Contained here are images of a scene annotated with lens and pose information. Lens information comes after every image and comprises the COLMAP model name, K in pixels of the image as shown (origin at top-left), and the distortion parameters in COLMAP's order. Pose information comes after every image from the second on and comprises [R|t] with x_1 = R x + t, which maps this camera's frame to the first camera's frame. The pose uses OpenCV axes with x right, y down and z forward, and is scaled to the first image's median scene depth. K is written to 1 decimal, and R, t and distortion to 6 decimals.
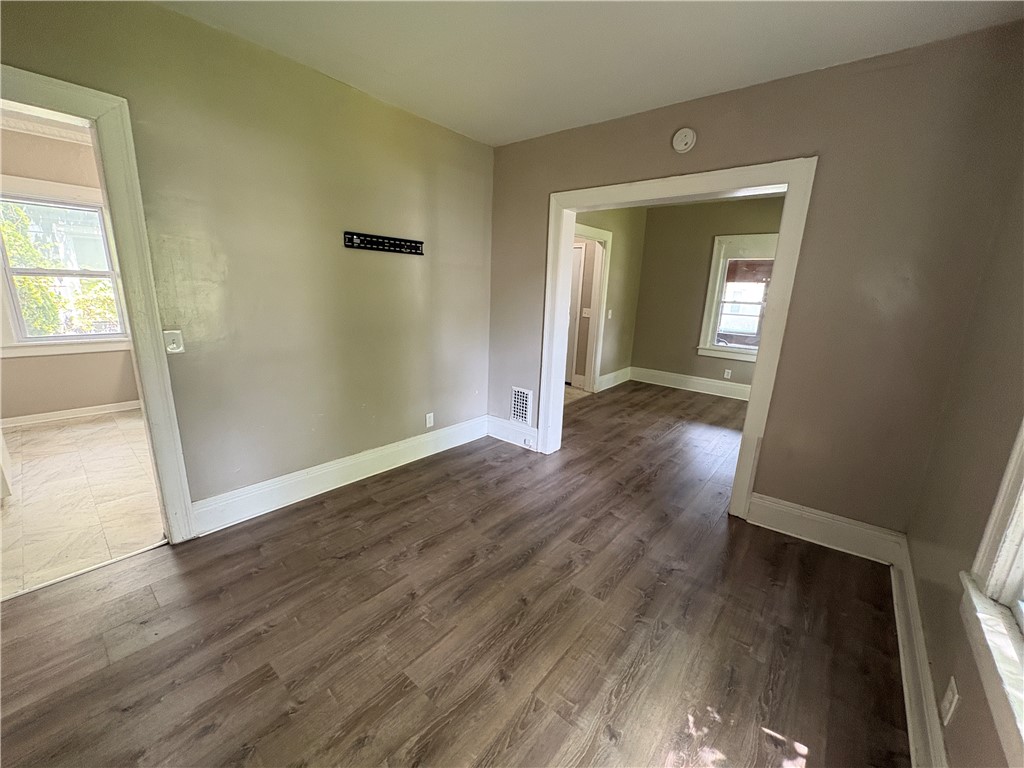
lens RADIAL K [[407.0, 0, 512.0], [0, 407.0, 384.0], [0, 0, 1]] dist [-0.000158, -0.000417]
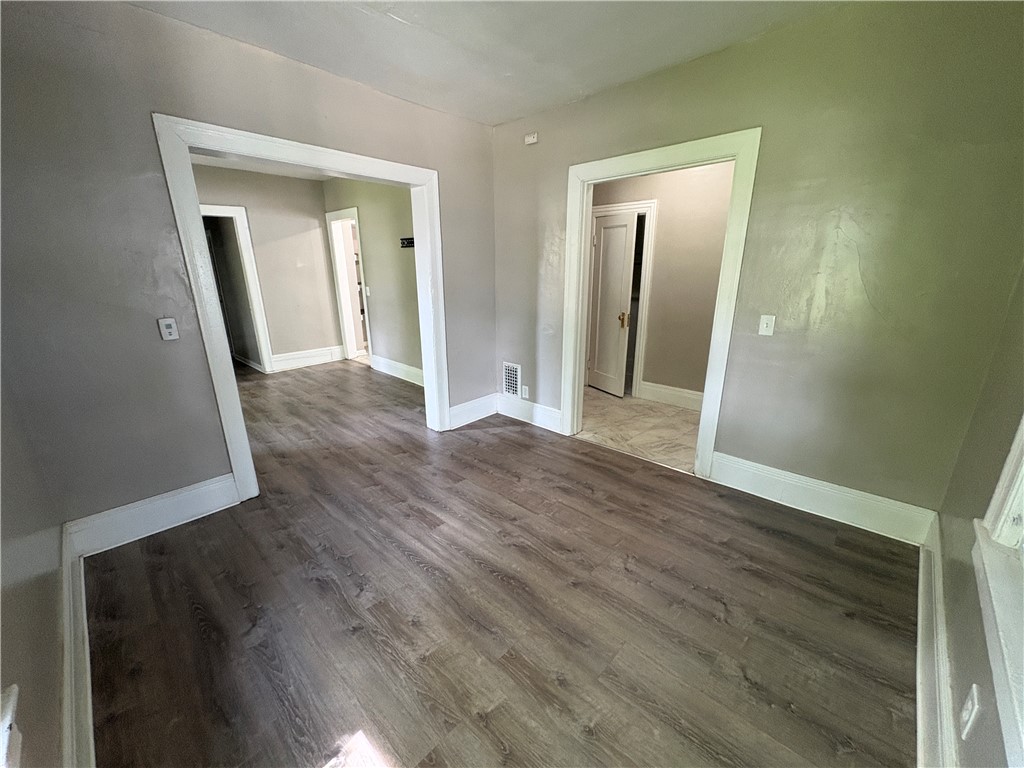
lens RADIAL K [[407.0, 0, 512.0], [0, 407.0, 384.0], [0, 0, 1]] dist [-0.000158, -0.000417]
pose [[-0.065622, 0.249200, -0.966226, 1.210710], [-0.233576, 0.937575, 0.257674, -0.287894], [0.970122, 0.242597, -0.003319, 1.351182]]
